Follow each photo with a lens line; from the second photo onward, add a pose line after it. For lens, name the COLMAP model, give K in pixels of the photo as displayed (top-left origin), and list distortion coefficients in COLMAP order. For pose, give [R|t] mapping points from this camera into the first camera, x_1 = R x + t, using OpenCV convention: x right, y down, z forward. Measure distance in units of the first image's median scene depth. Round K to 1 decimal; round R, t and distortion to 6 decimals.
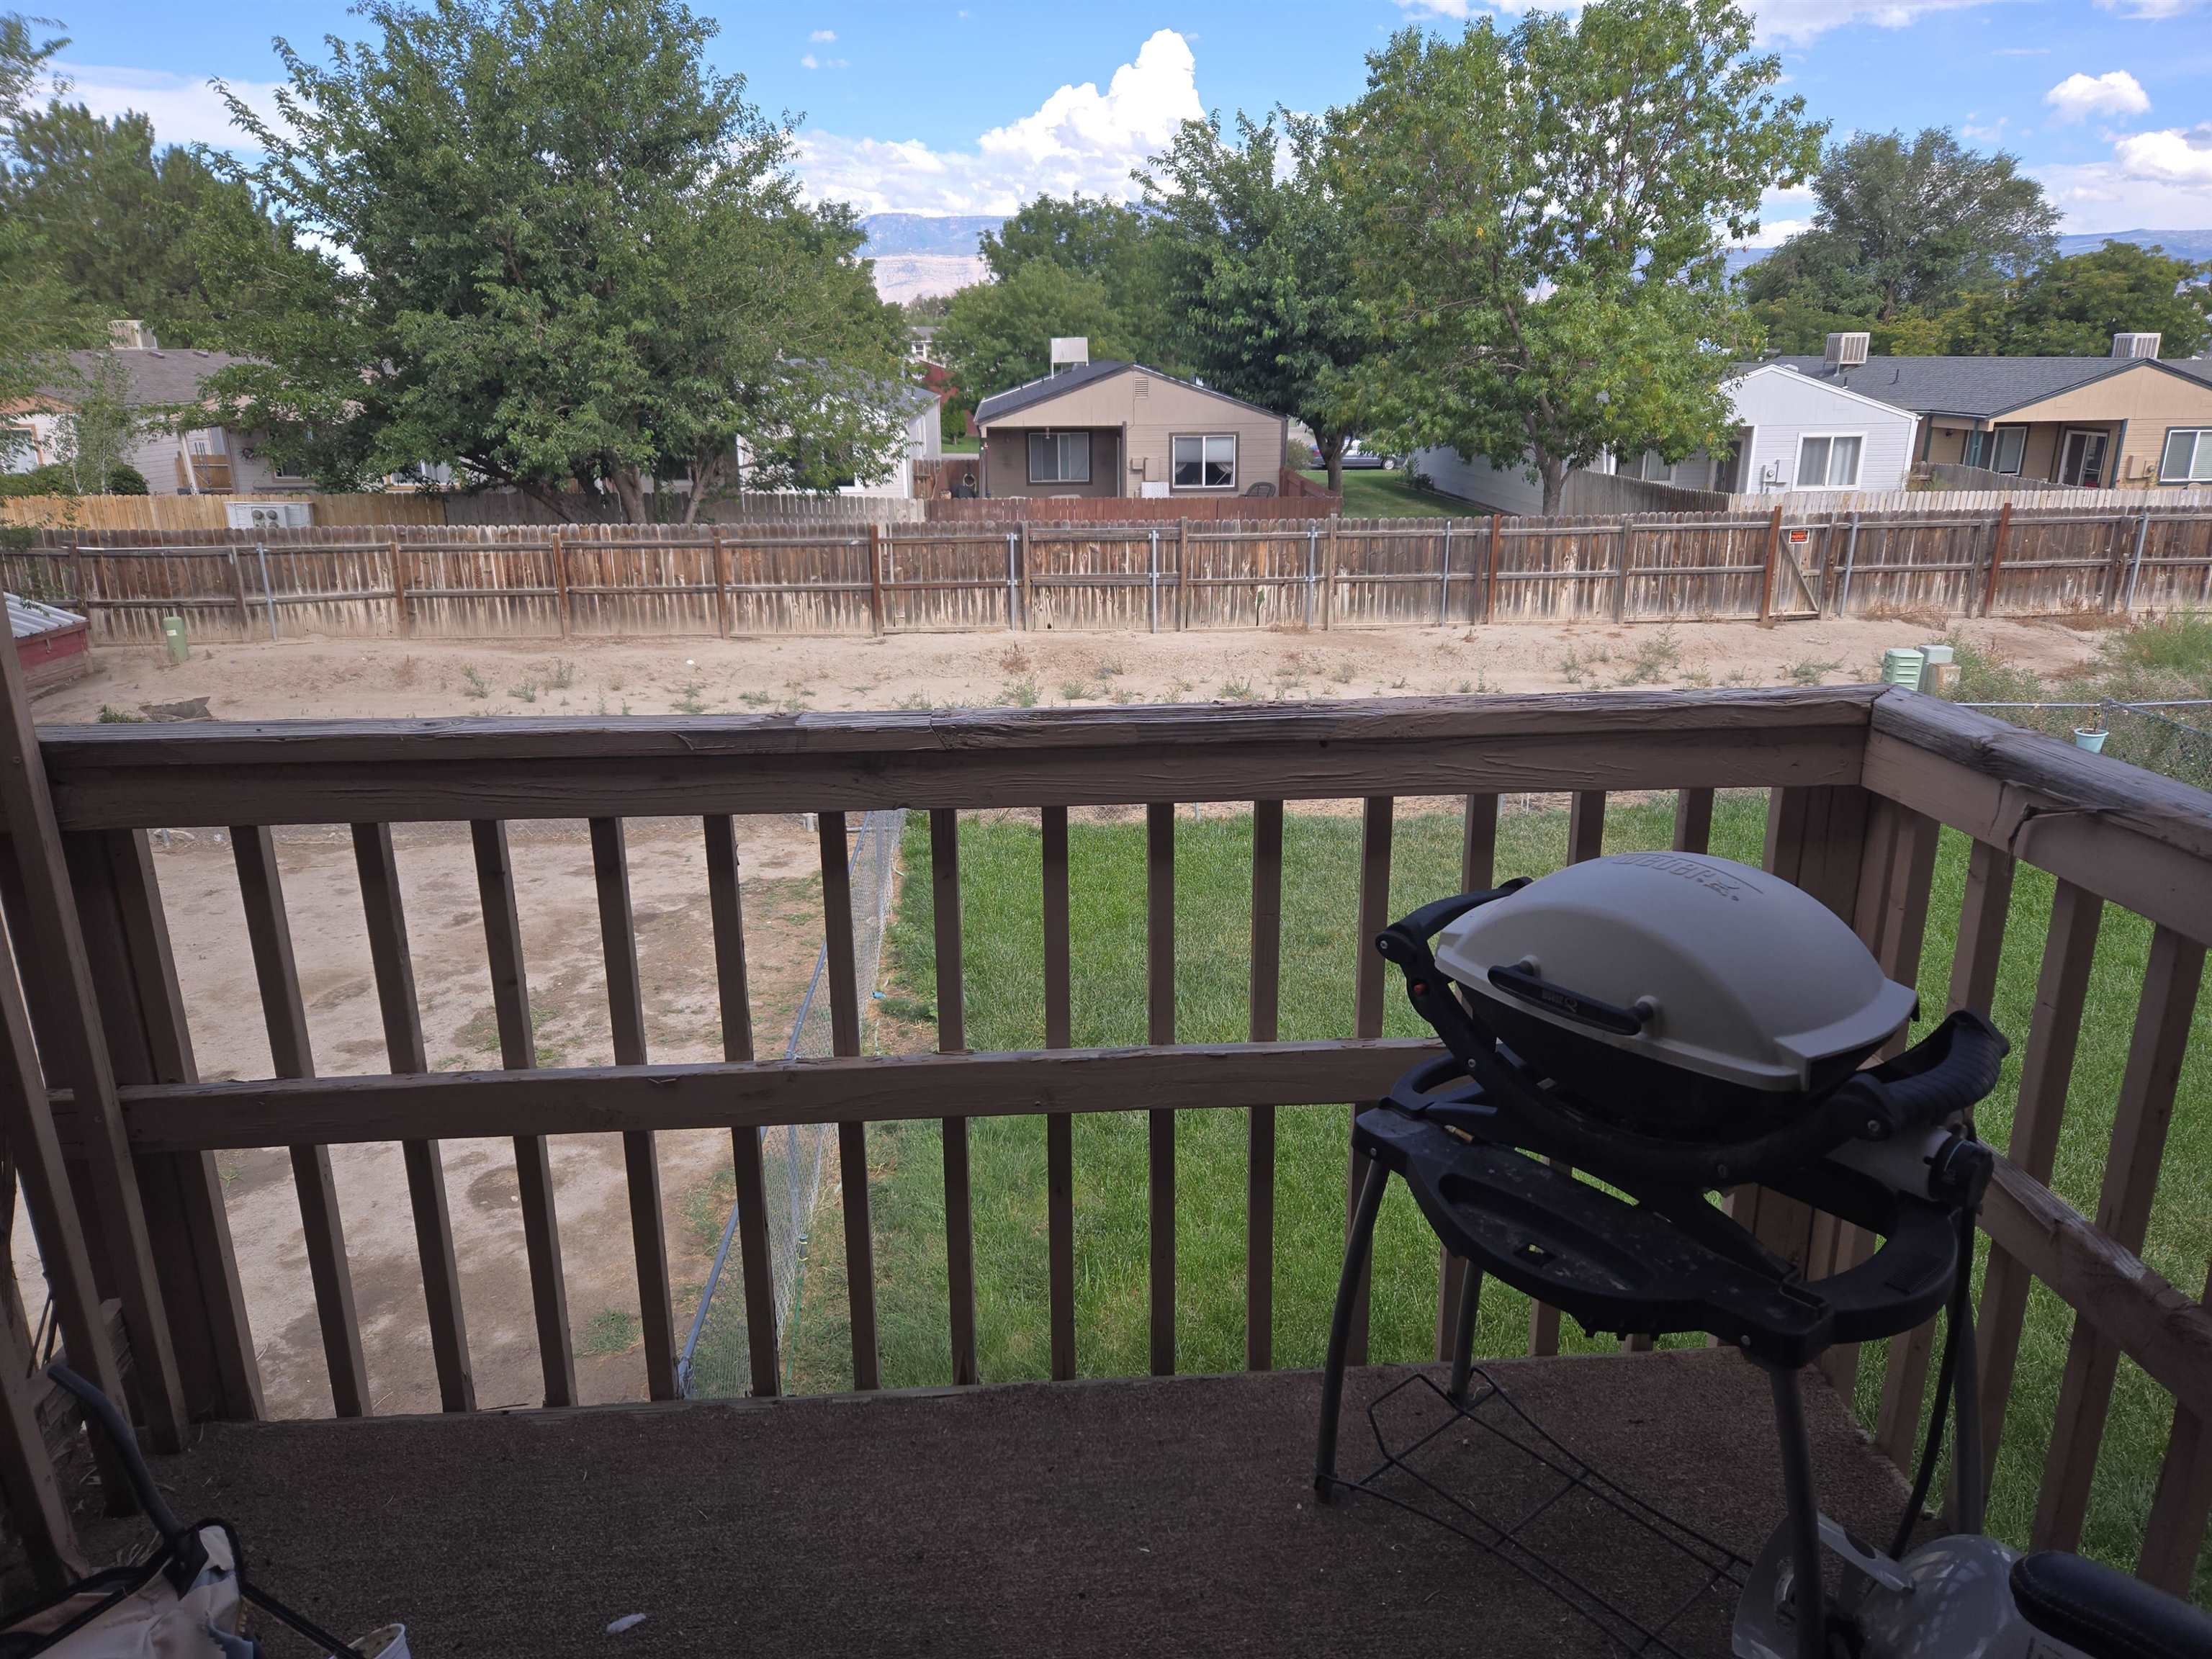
lens RADIAL K [[1469.8, 0, 1103.0], [0, 1469.8, 794.1], [0, 0, 1]] dist [0.079514, -0.054823]
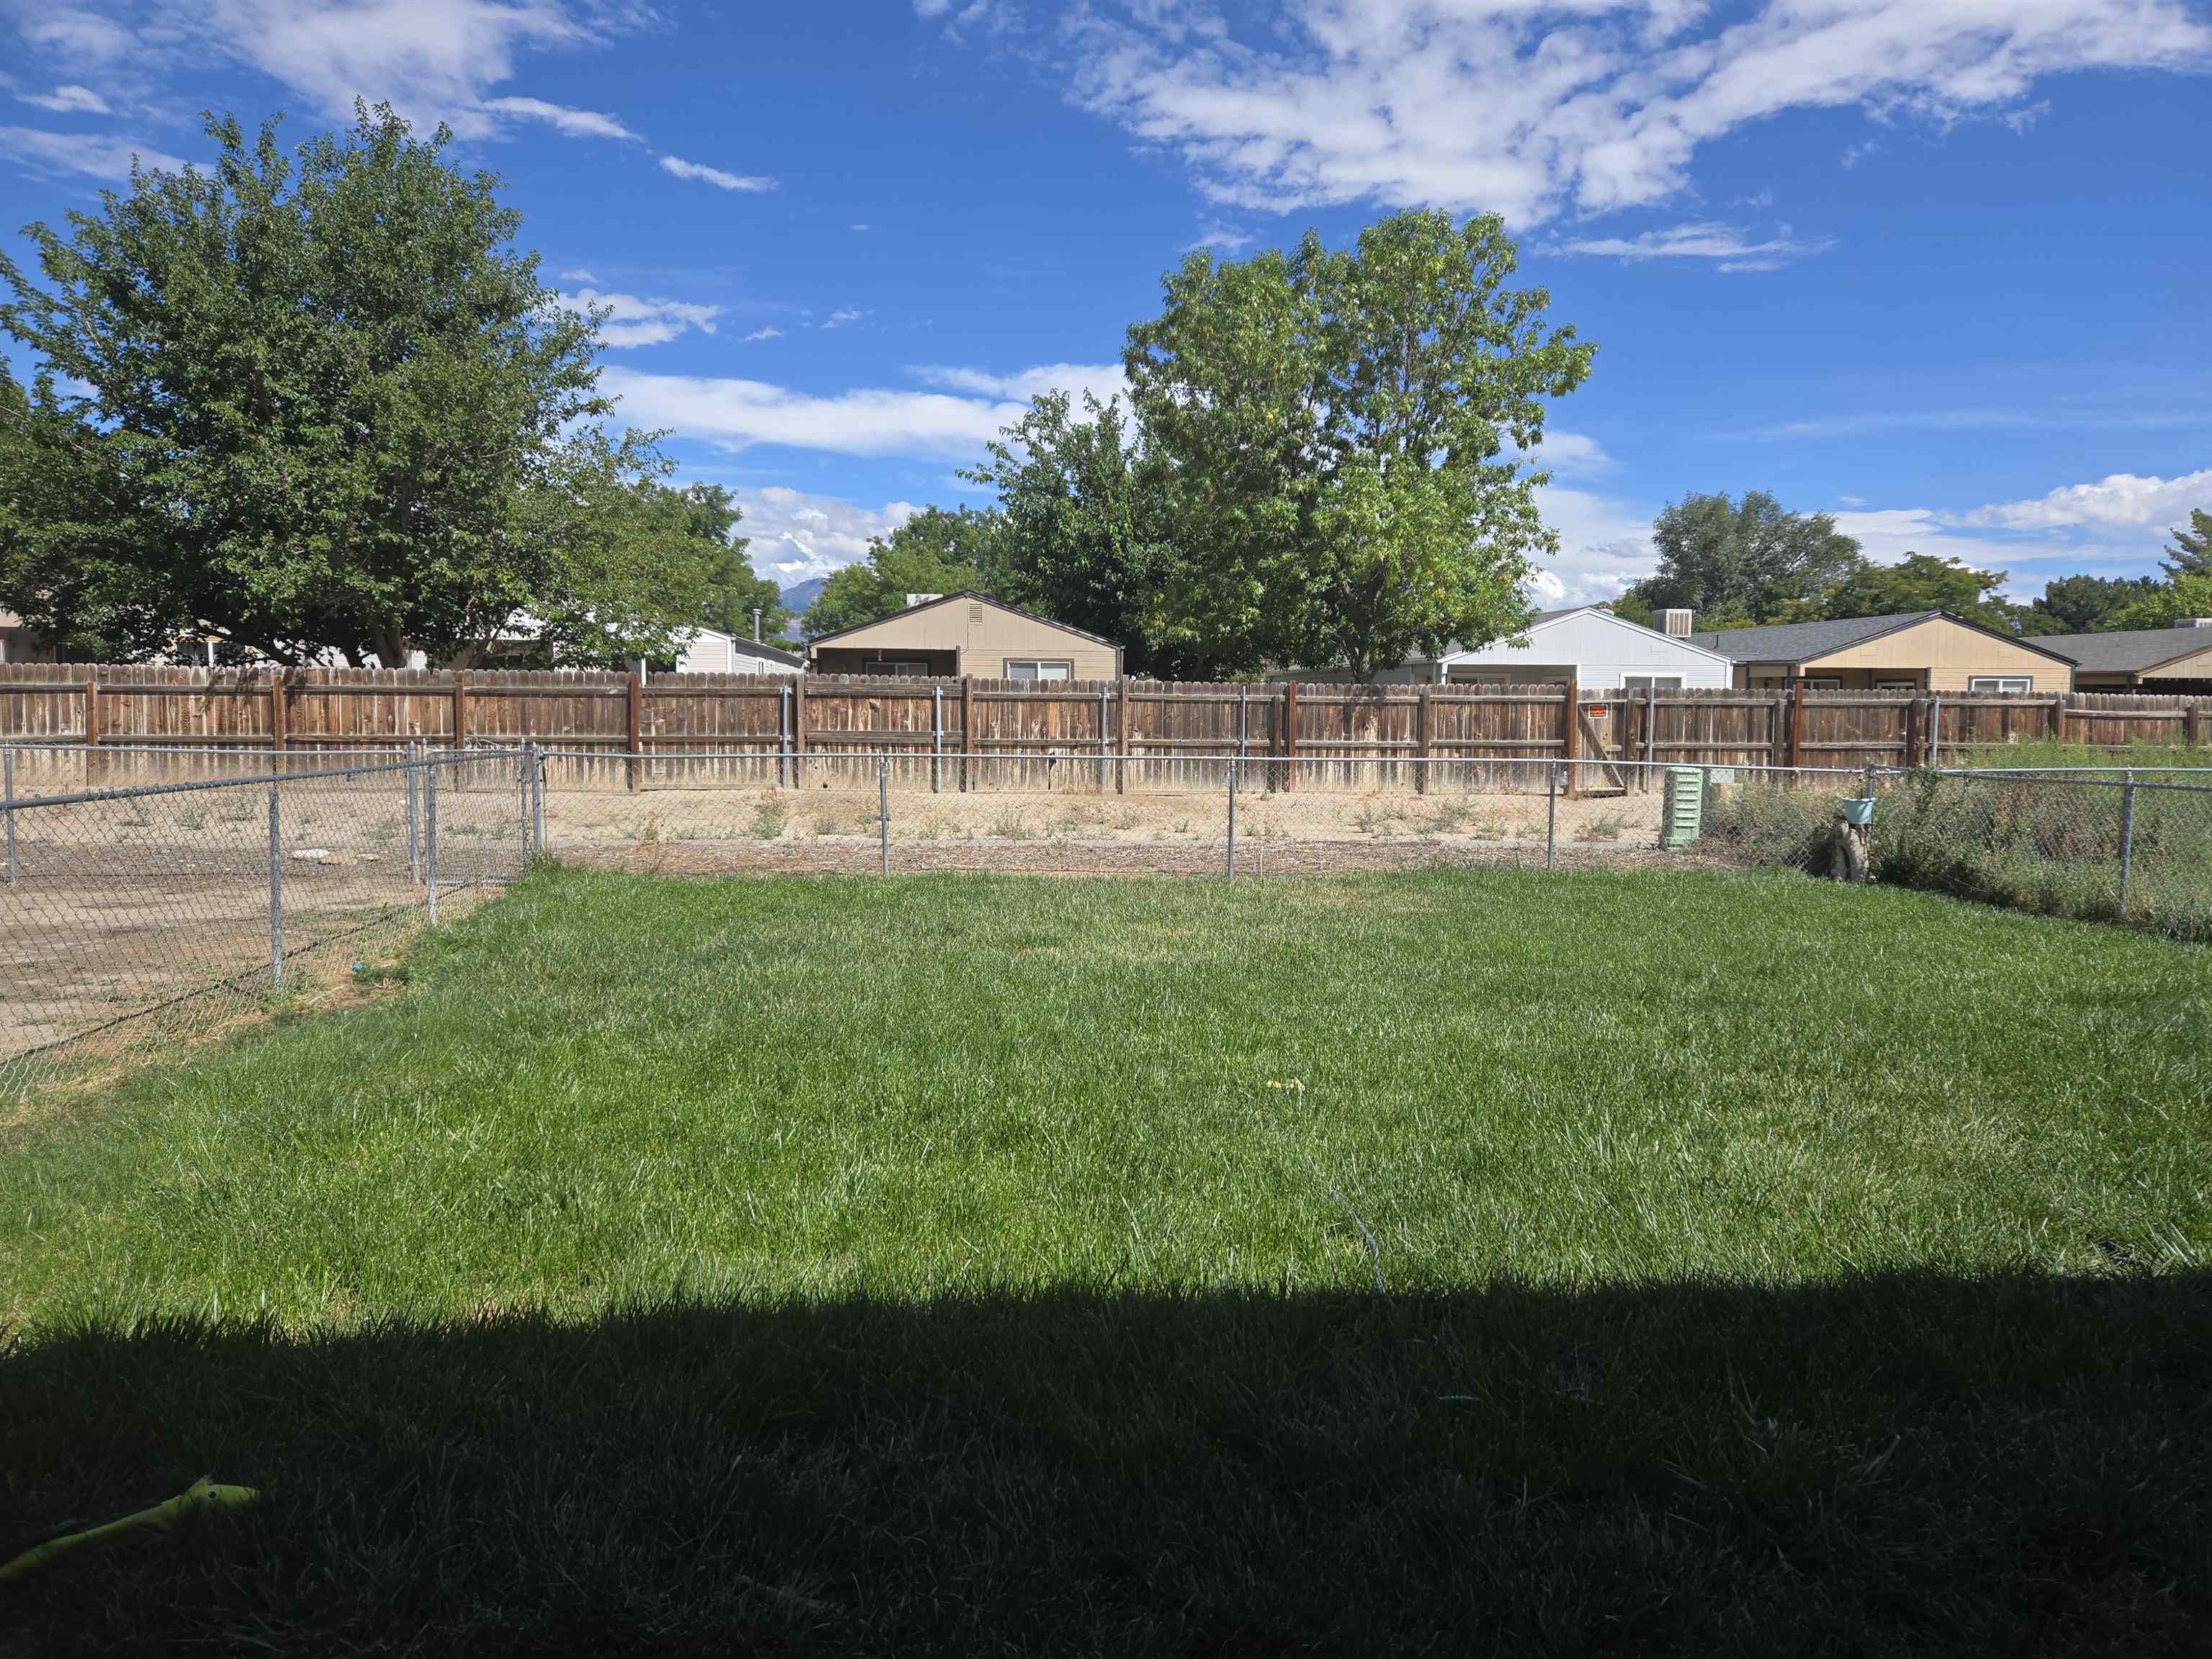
lens RADIAL K [[1460.8, 0, 1107.8], [0, 1460.8, 798.8], [0, 0, 1]] dist [0.088300, -0.072248]
pose [[0.998499, 0.009781, 0.053880, 0.093184], [0.002625, 0.974238, -0.225506, 0.104996], [-0.054698, 0.225309, 0.972751, 0.085585]]
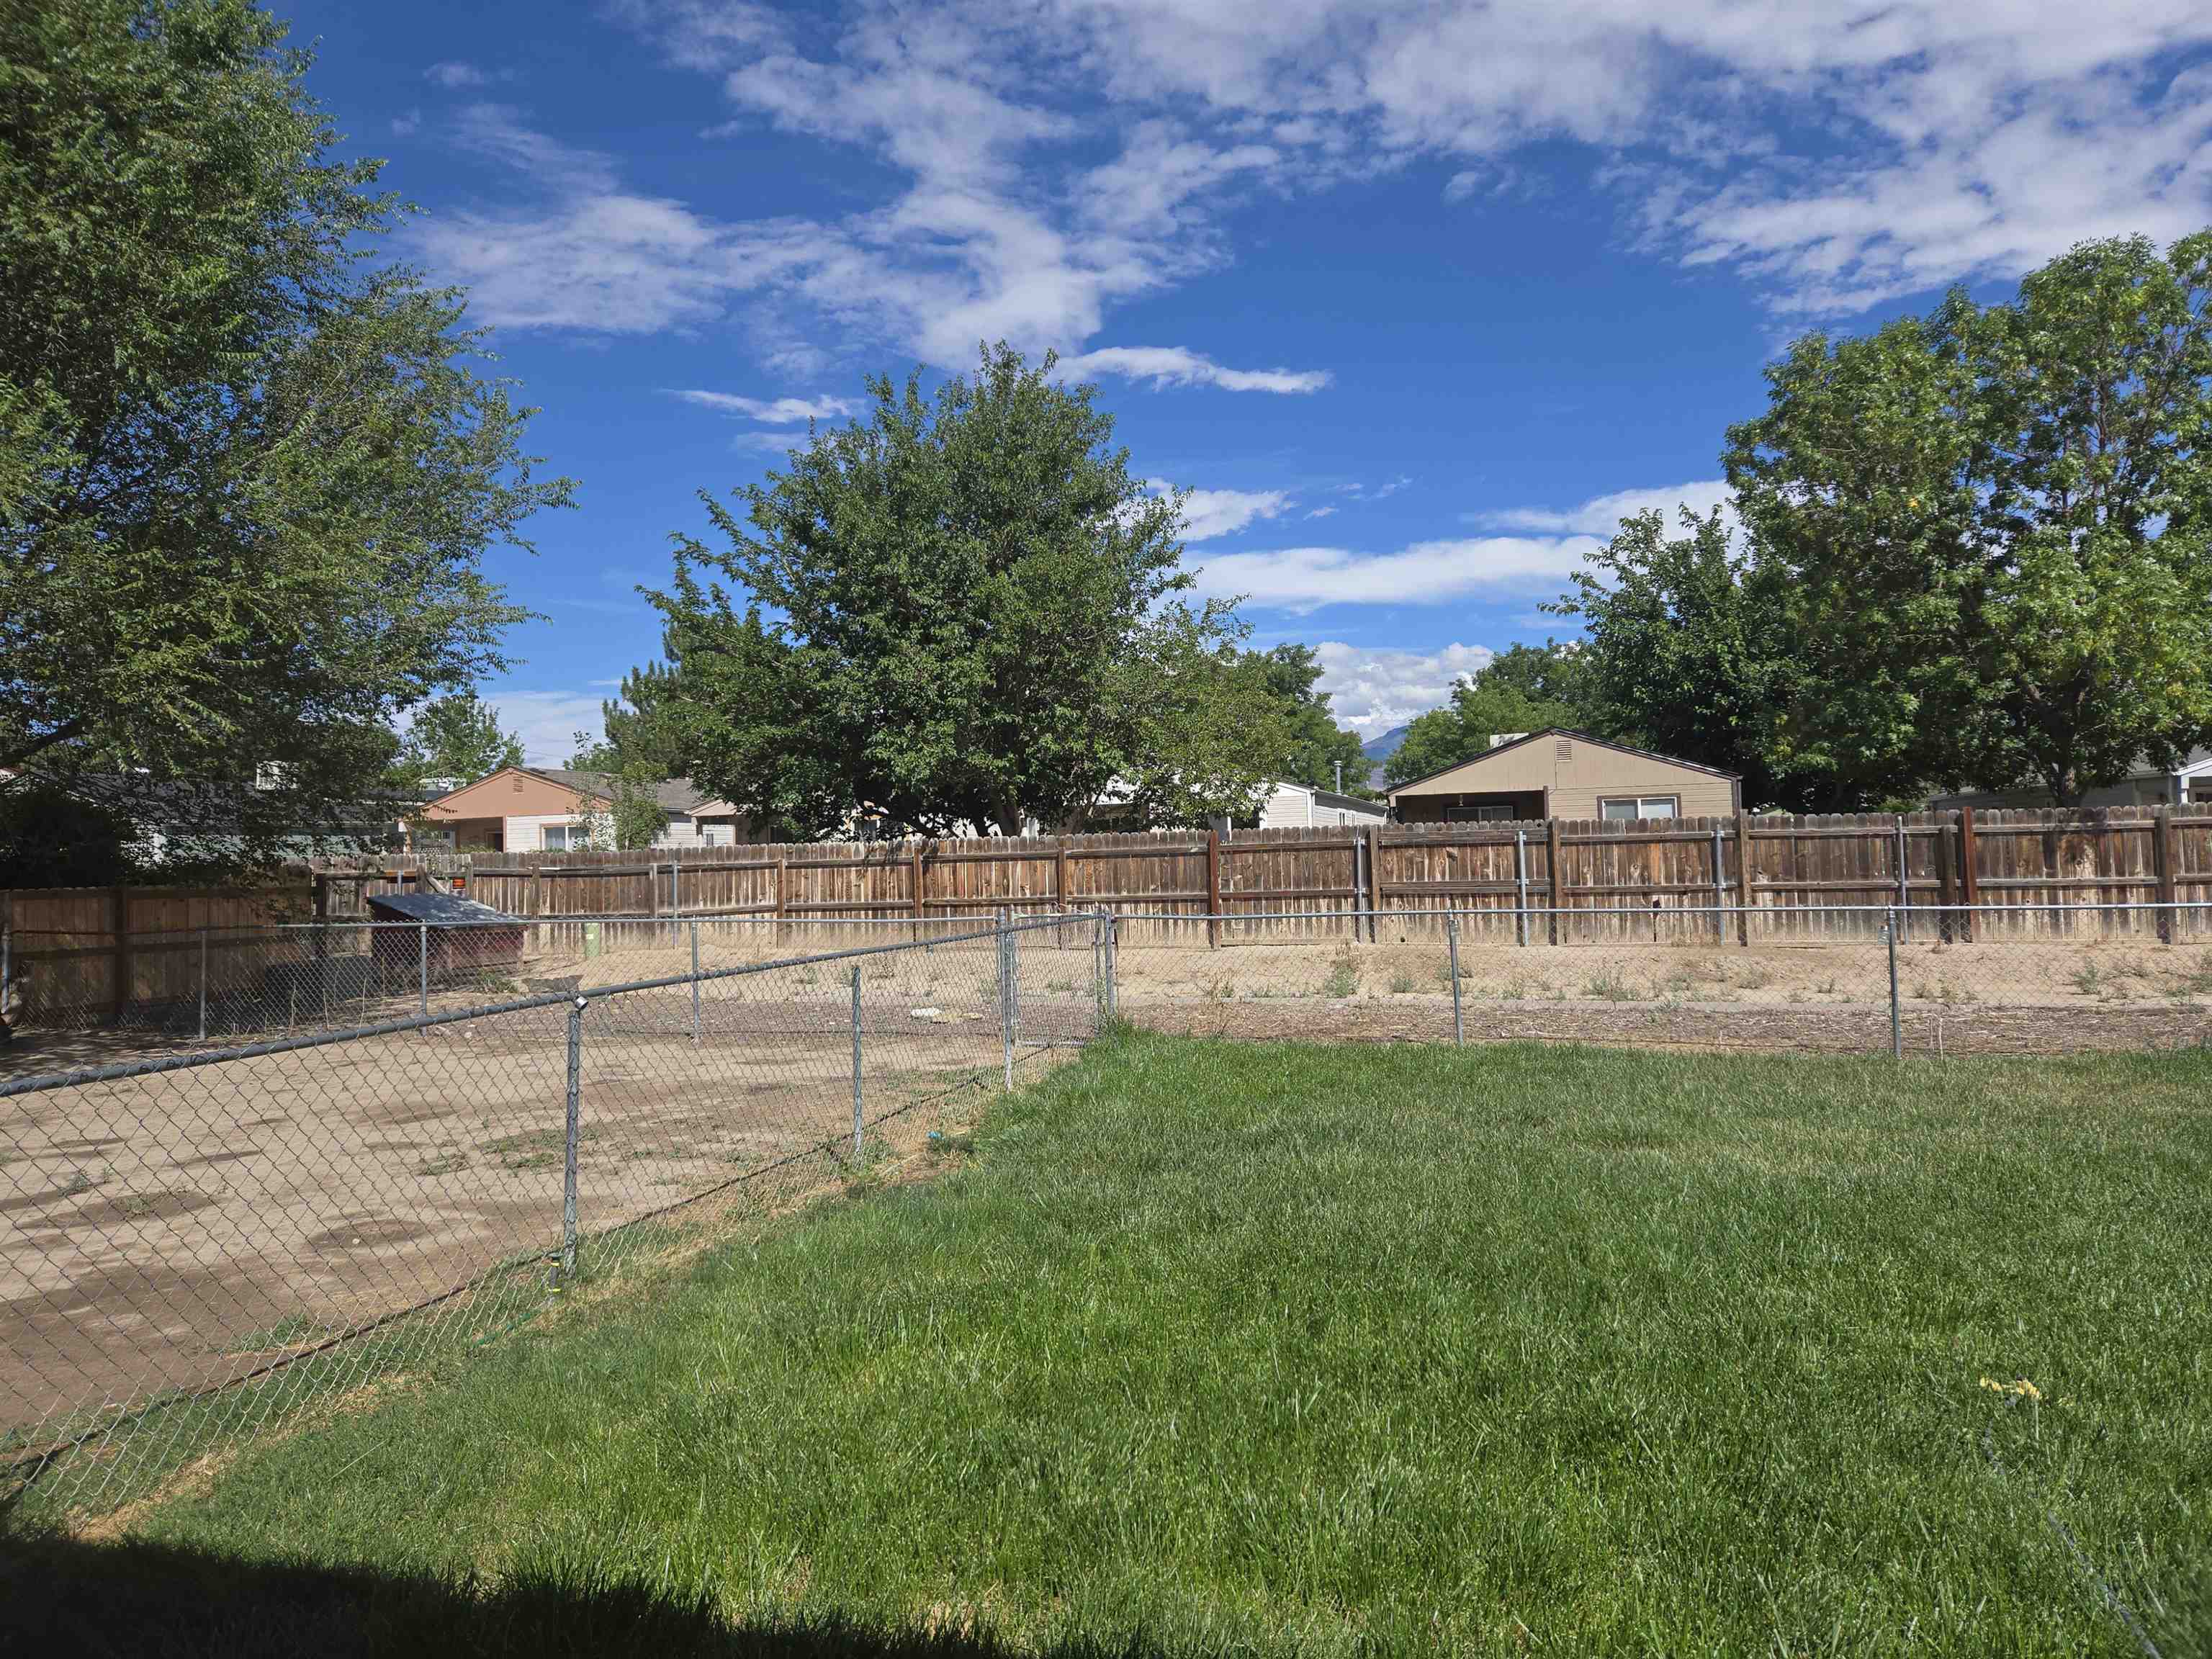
lens RADIAL K [[1460.8, 0, 1107.8], [0, 1460.8, 798.8], [0, 0, 1]] dist [0.088300, -0.072248]
pose [[0.941337, -0.034456, -0.335704, 0.097873], [-0.074636, 0.948884, -0.306675, 0.092675], [0.329111, 0.313740, 0.890648, 0.117208]]
